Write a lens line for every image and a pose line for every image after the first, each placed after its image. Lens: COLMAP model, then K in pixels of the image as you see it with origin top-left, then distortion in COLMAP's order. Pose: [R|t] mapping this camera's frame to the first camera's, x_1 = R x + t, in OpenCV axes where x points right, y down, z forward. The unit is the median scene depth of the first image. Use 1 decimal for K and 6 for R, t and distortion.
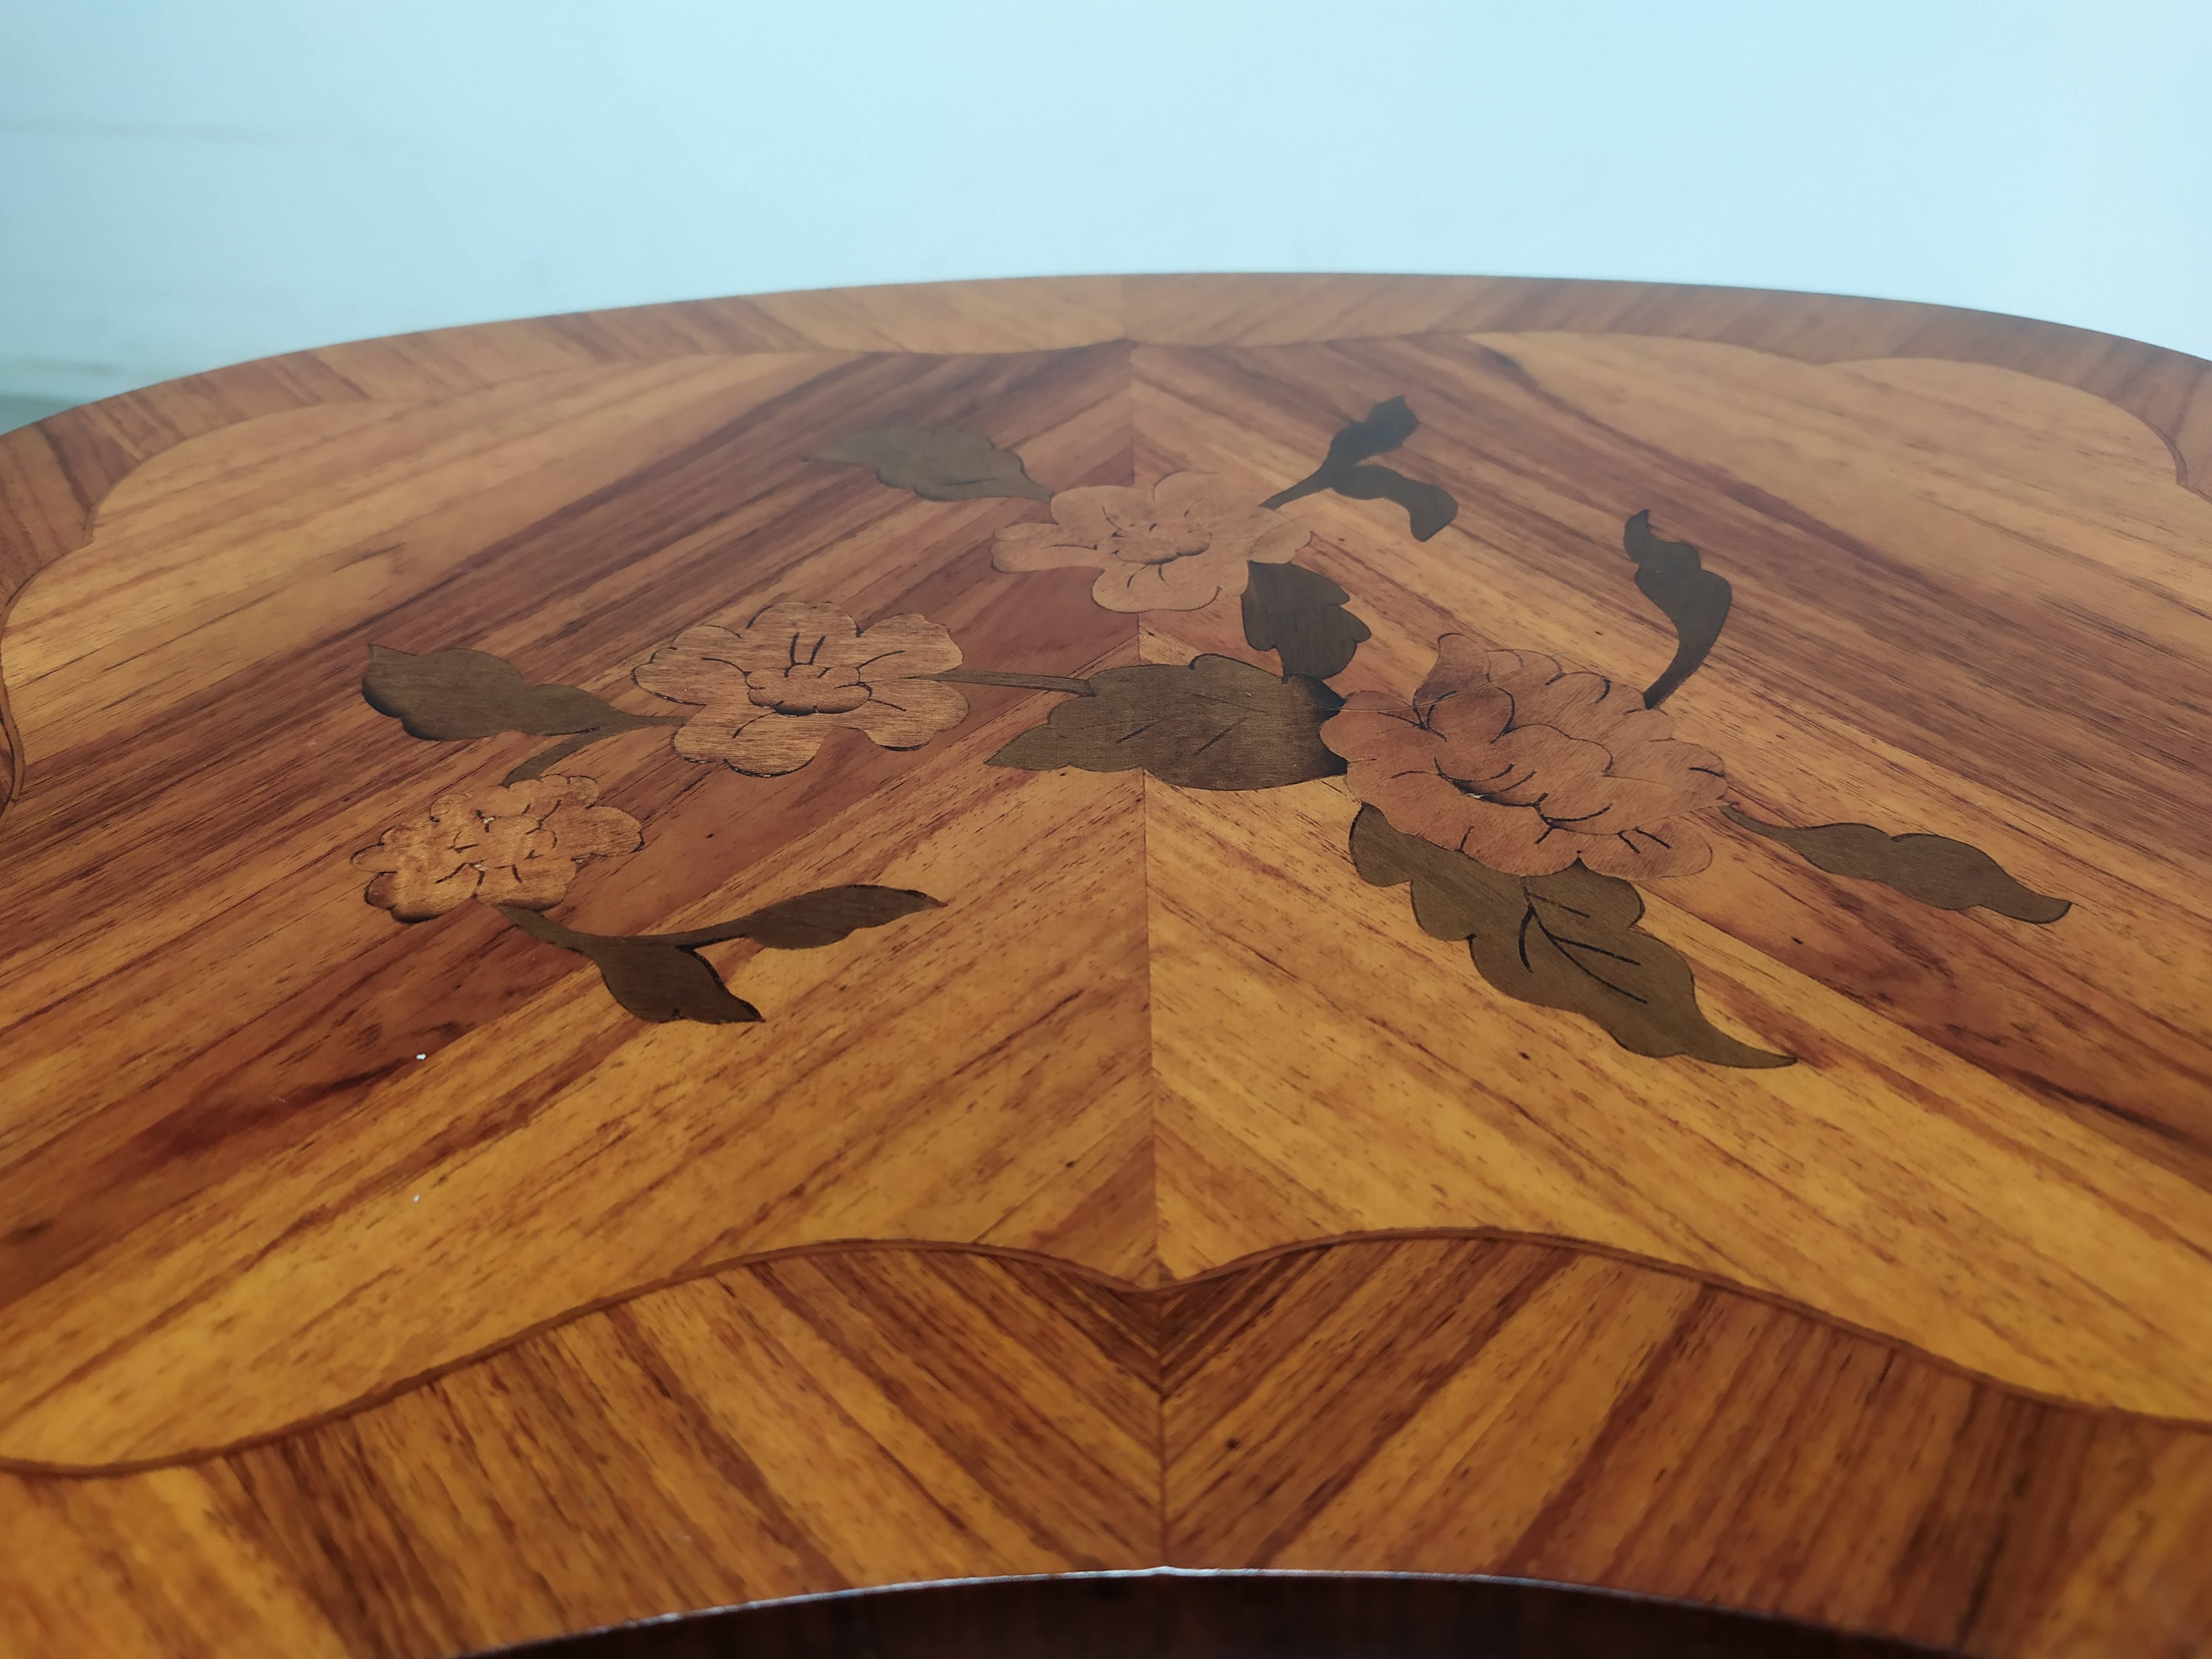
lens RADIAL K [[1711.0, 0, 1106.0], [0, 1711.0, 829.5], [0, 0, 1]] dist [0.031934, -0.077475]
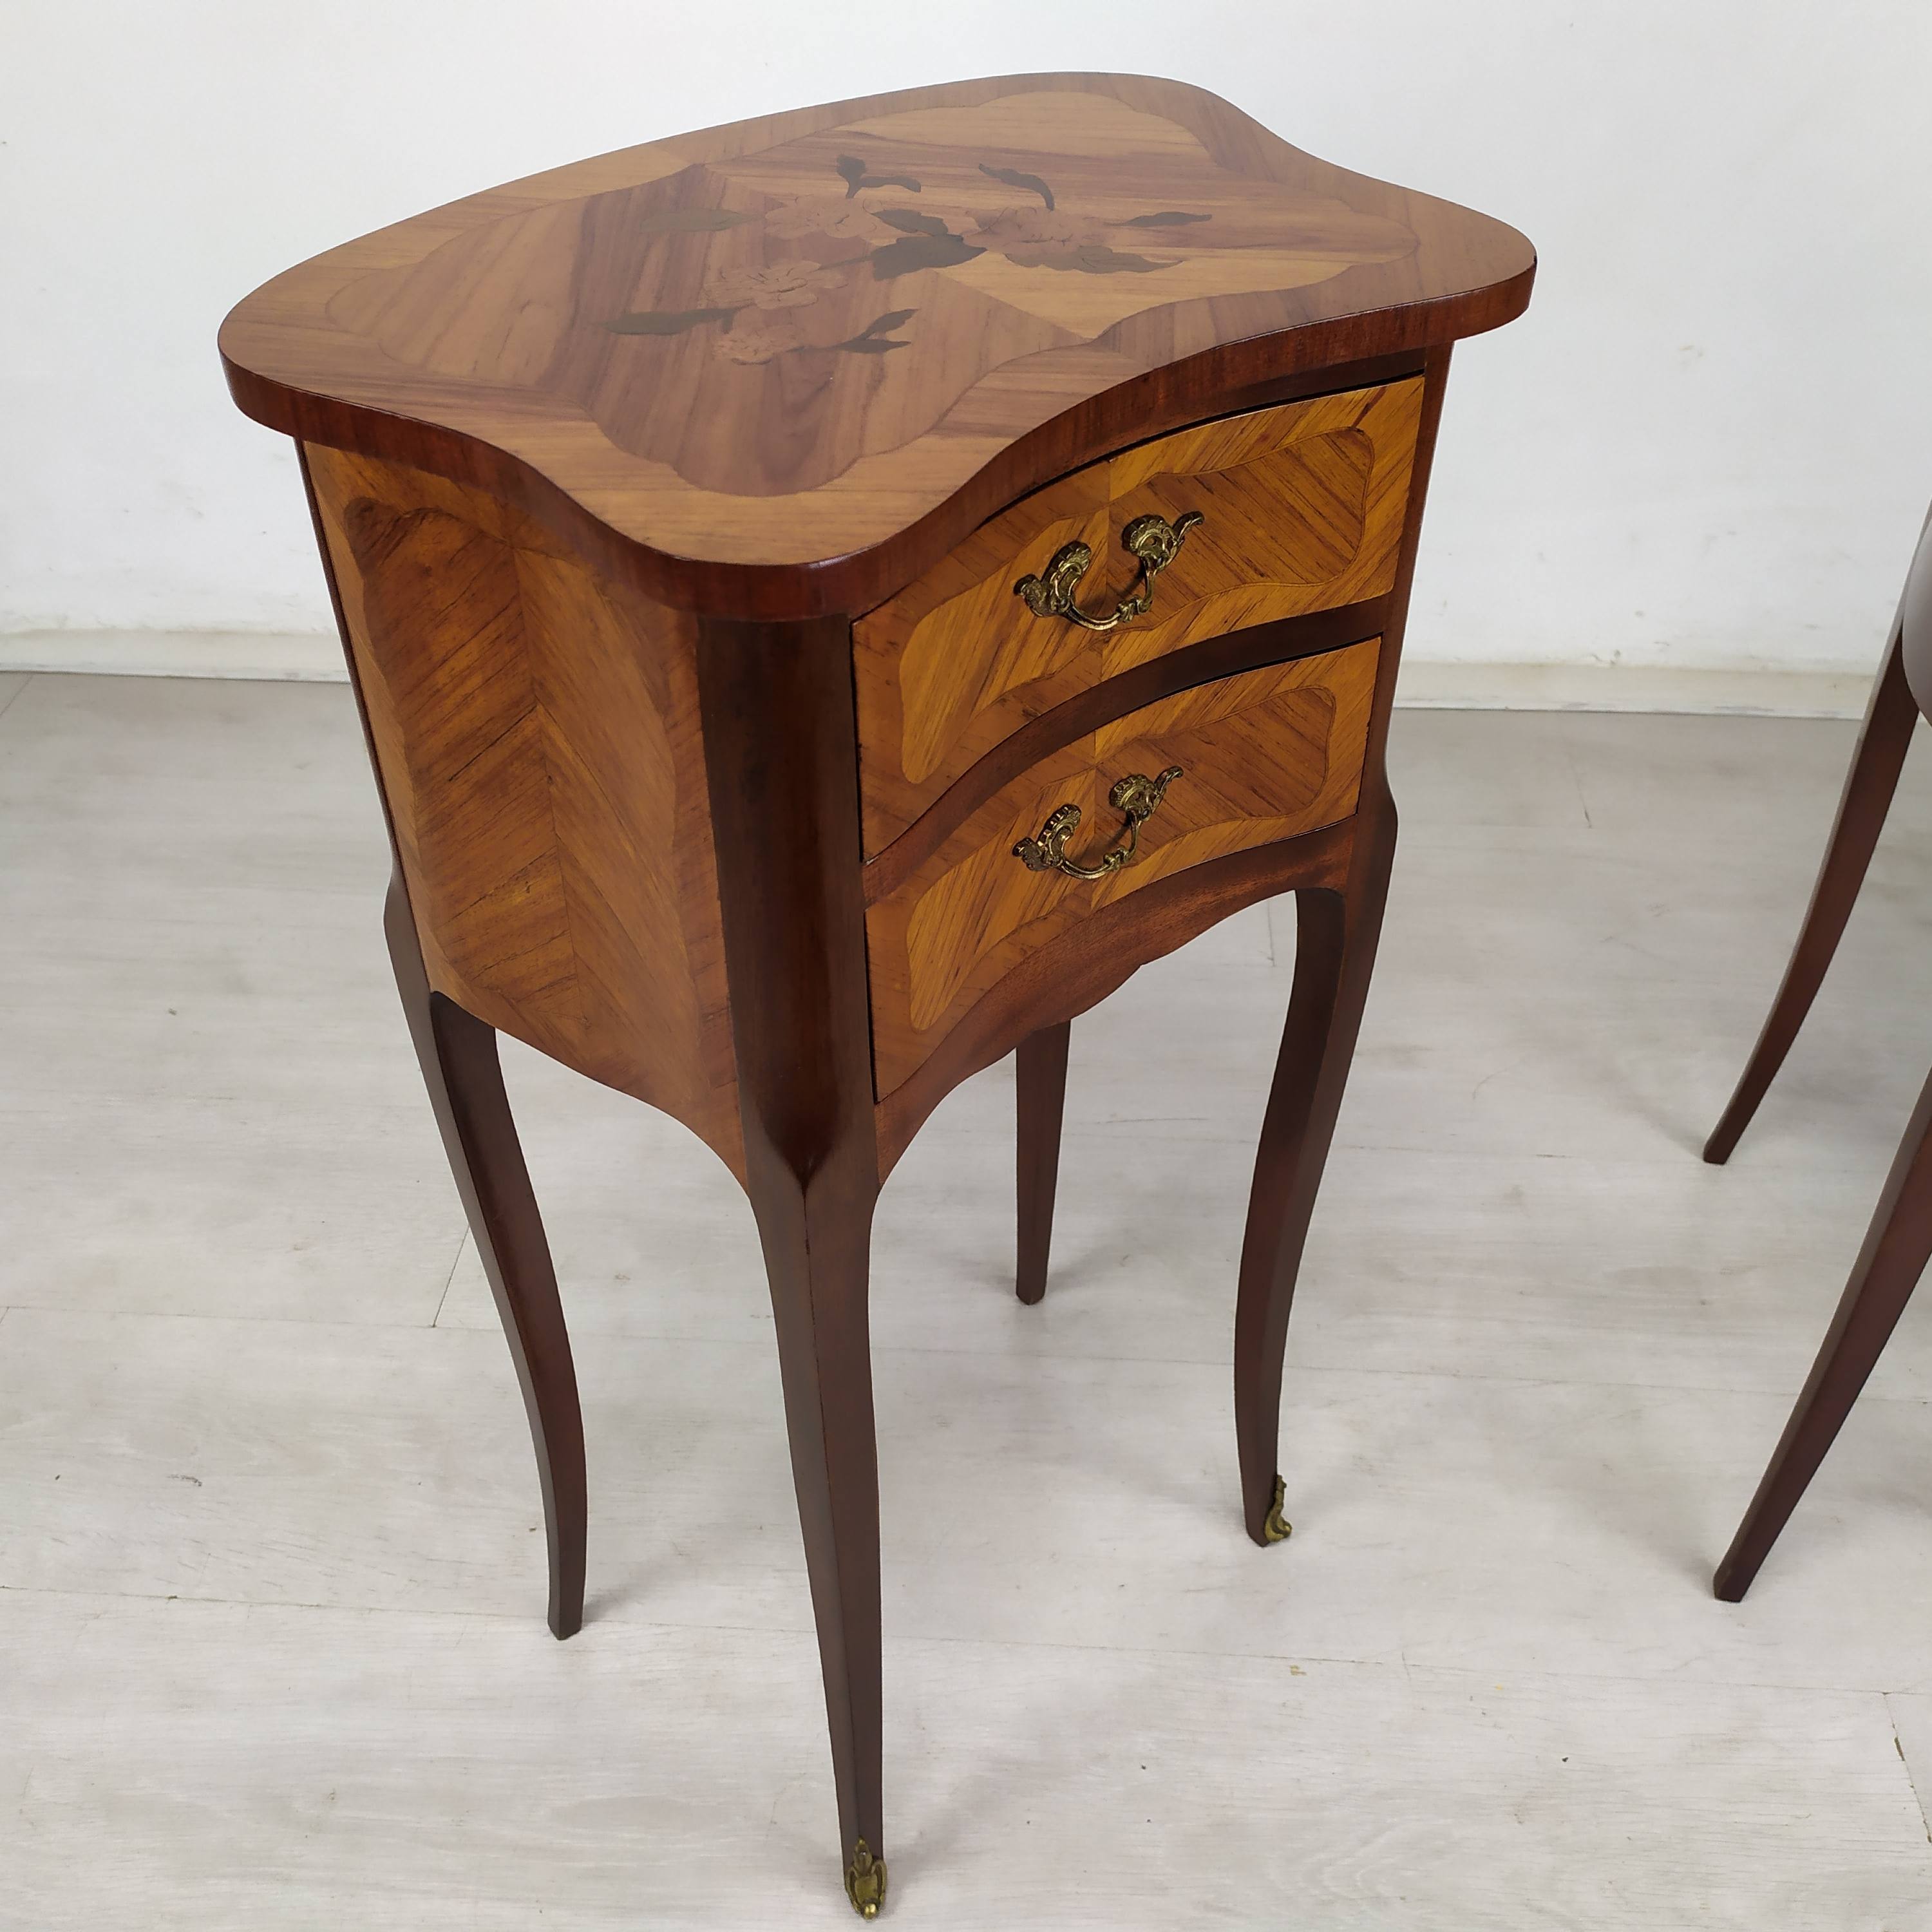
lens RADIAL K [[1937.6, 0, 966.3], [0, 1937.6, 978.6], [0, 0, 1]] dist [0.004738, 0.146632]
pose [[0.753181, -0.409459, 0.514842, -2.164541], [0.403559, 0.905683, 0.129918, 0.665828], [-0.519479, 0.109917, 0.847384, -1.604883]]
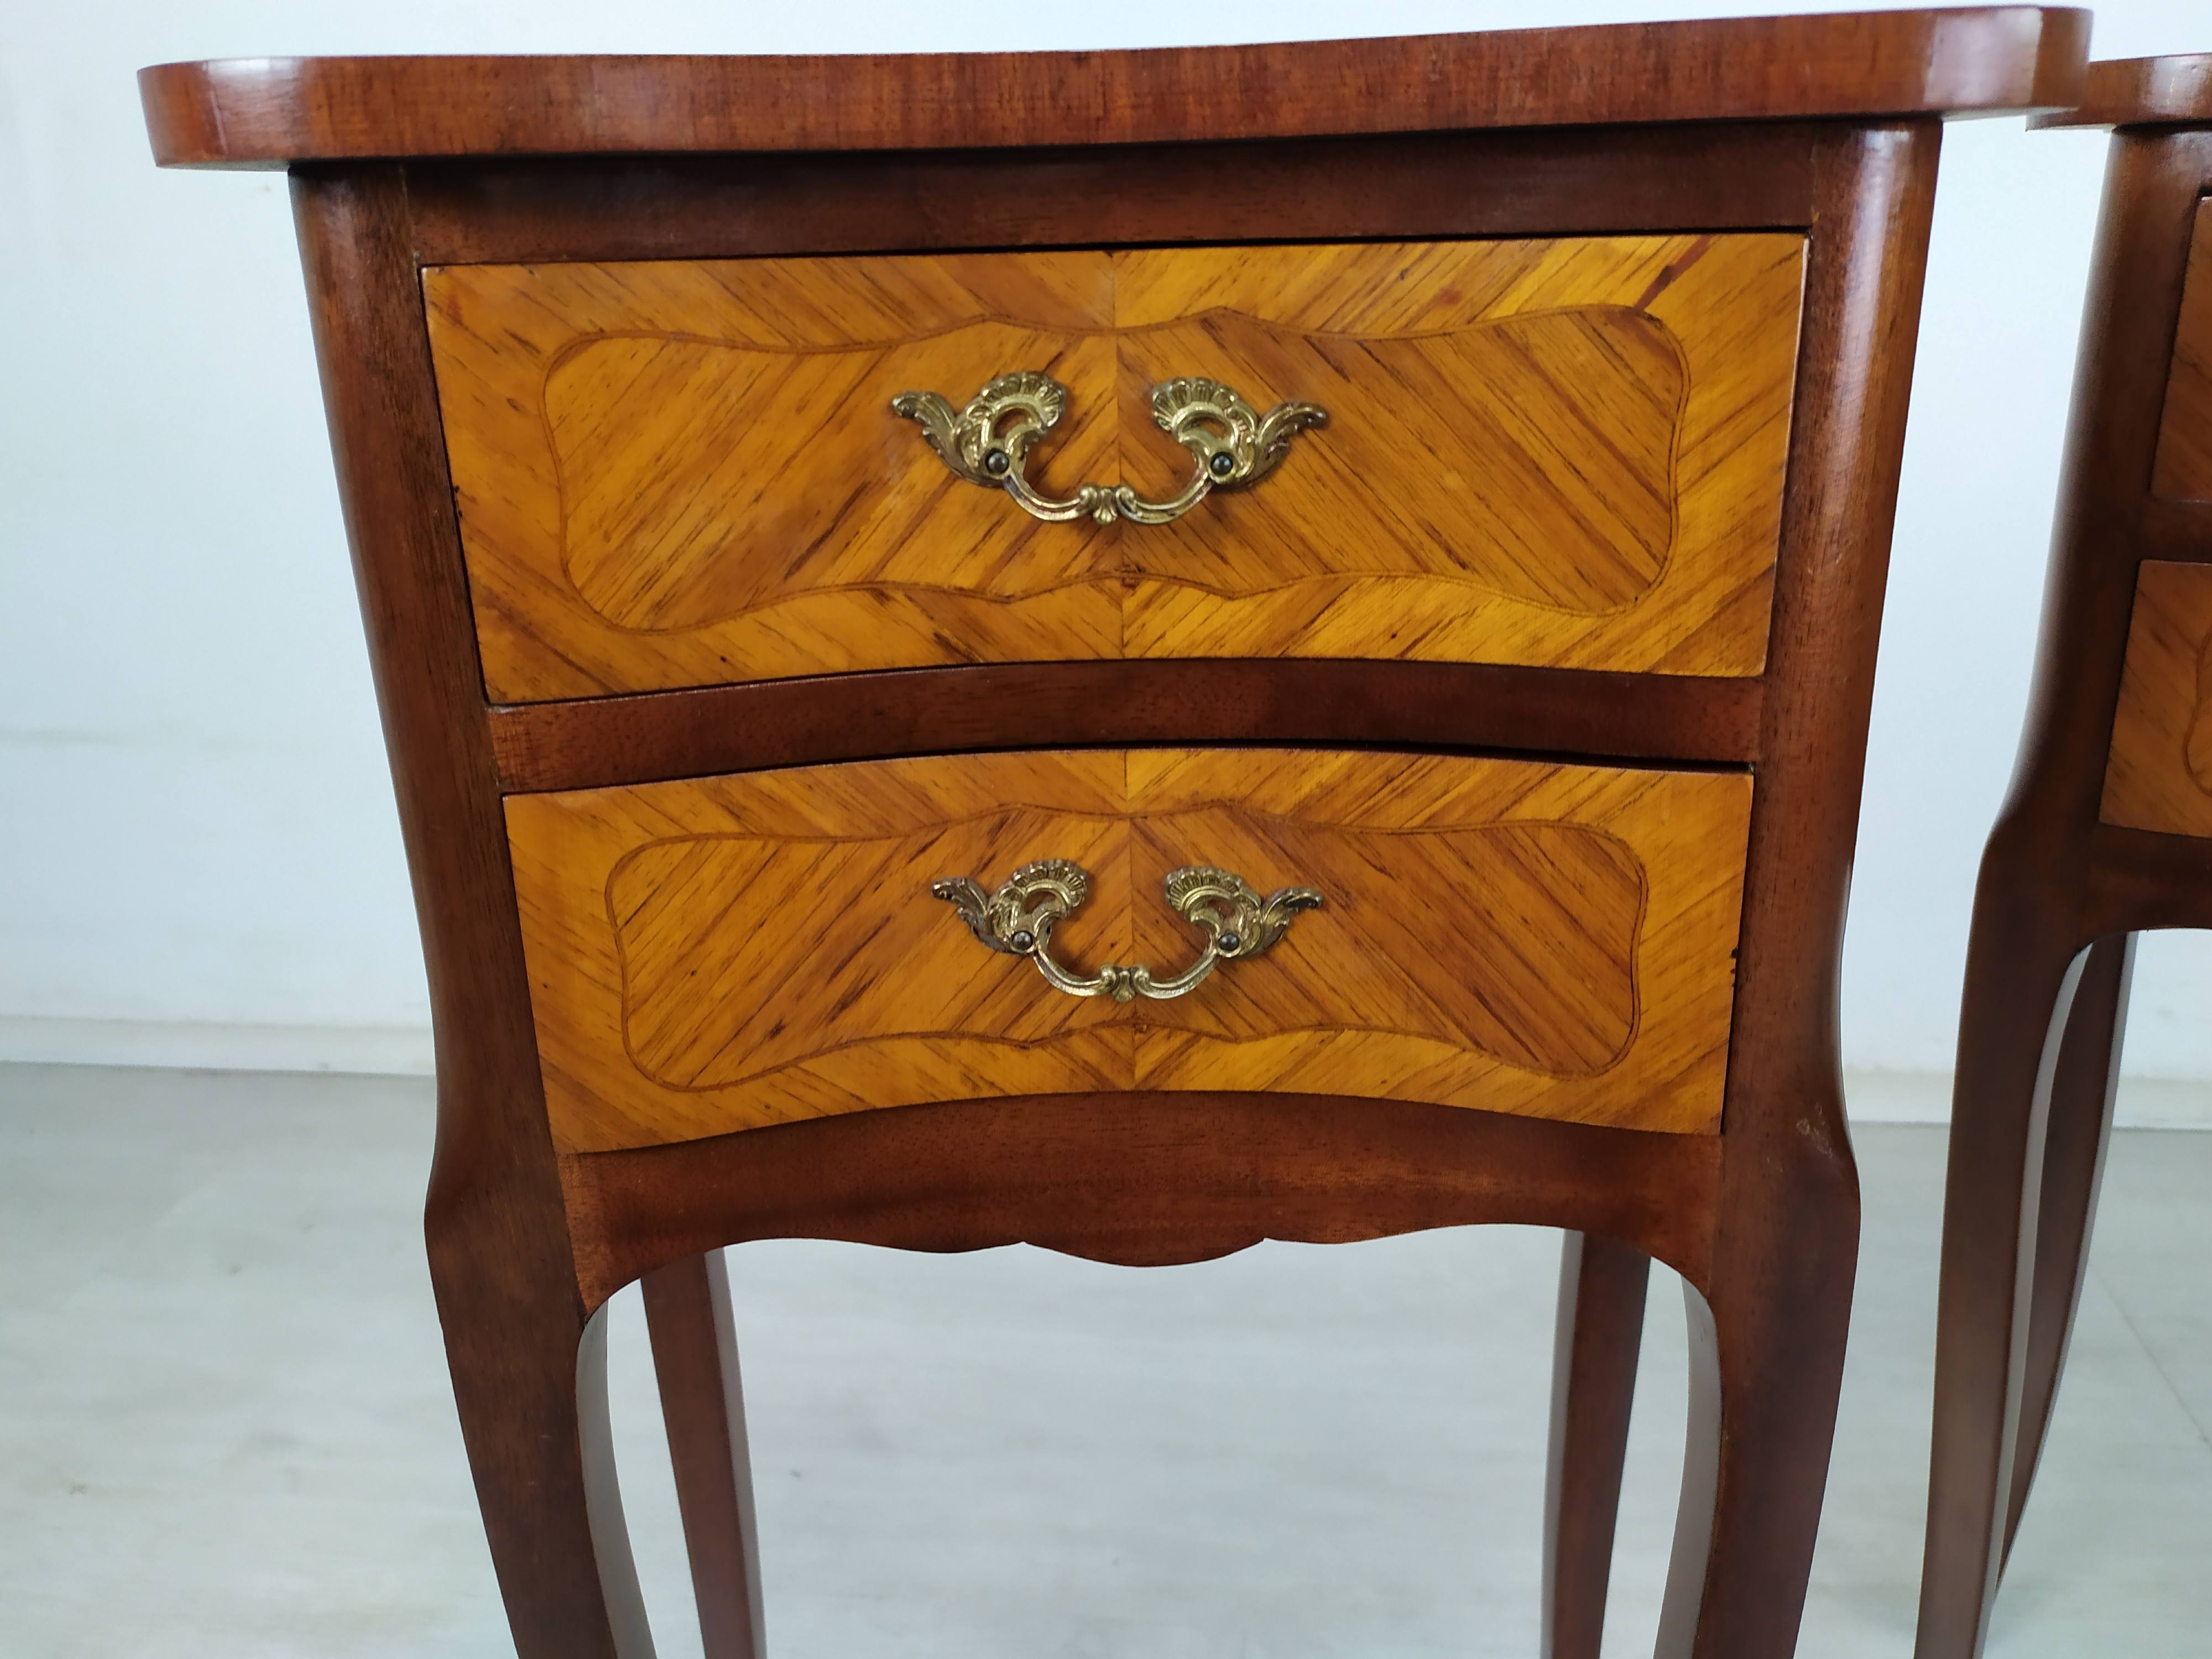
lens RADIAL K [[1708.8, 0, 1113.8], [0, 1708.8, 803.1], [0, 0, 1]] dist [-0.003517, 0.088340]
pose [[0.999759, 0.005832, -0.021156, 0.069820], [-0.012824, 0.937569, -0.347564, 1.541112], [0.017808, 0.347751, 0.937418, -0.540181]]
